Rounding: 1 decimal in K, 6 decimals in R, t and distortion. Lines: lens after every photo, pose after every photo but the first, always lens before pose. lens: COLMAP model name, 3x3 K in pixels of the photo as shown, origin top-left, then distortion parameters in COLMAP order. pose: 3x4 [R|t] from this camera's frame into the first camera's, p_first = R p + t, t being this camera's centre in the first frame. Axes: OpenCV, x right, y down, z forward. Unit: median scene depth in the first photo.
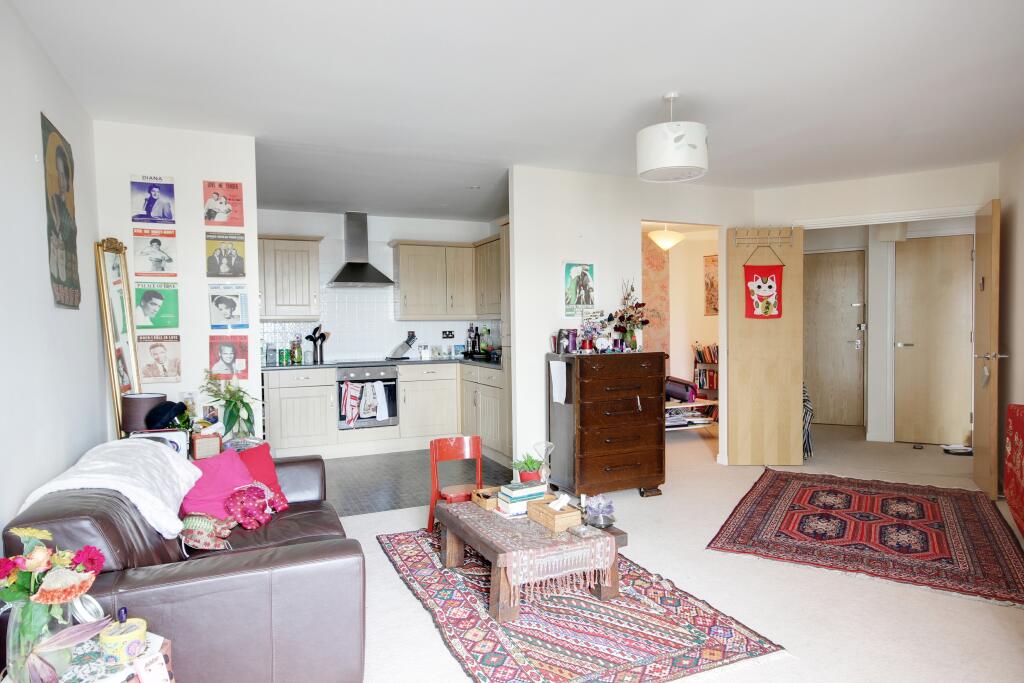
lens RADIAL K [[616.4, 0, 512.7], [0, 616.4, 346.3], [0, 0, 1]] dist [0.022596, 0.000362]
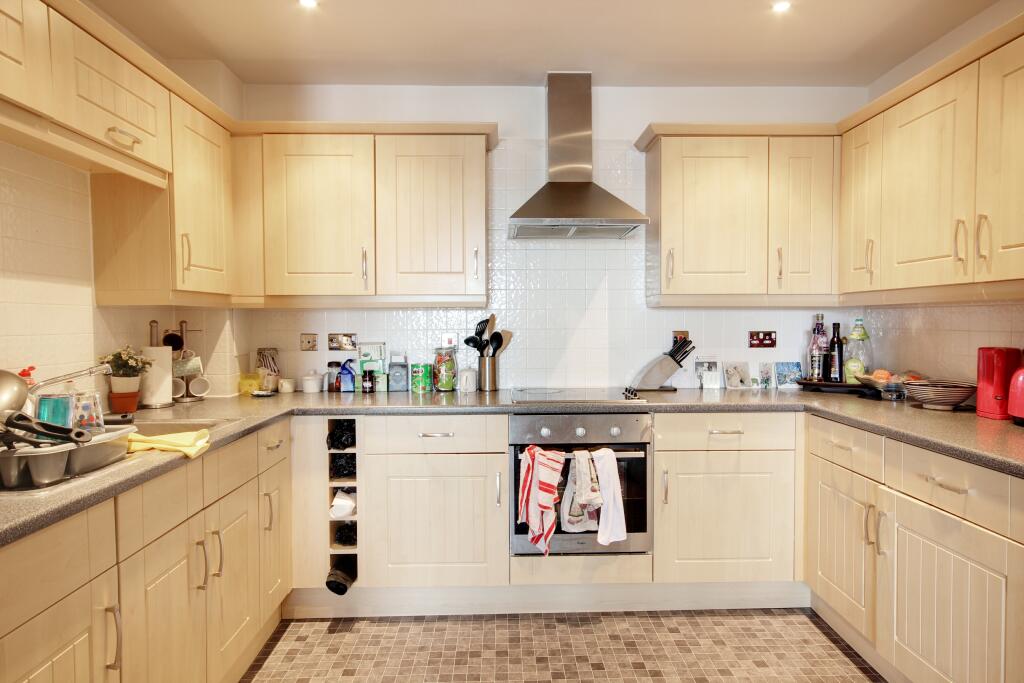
lens RADIAL K [[616.4, 0, 510.3], [0, 616.4, 346.1], [0, 0, 1]] dist [0.022596, 0.000362]
pose [[0.921714, 0.026791, -0.386943, -0.110272], [-0.022158, 0.999619, 0.016432, -0.019186], [0.387236, -0.006572, 0.921957, 0.560341]]
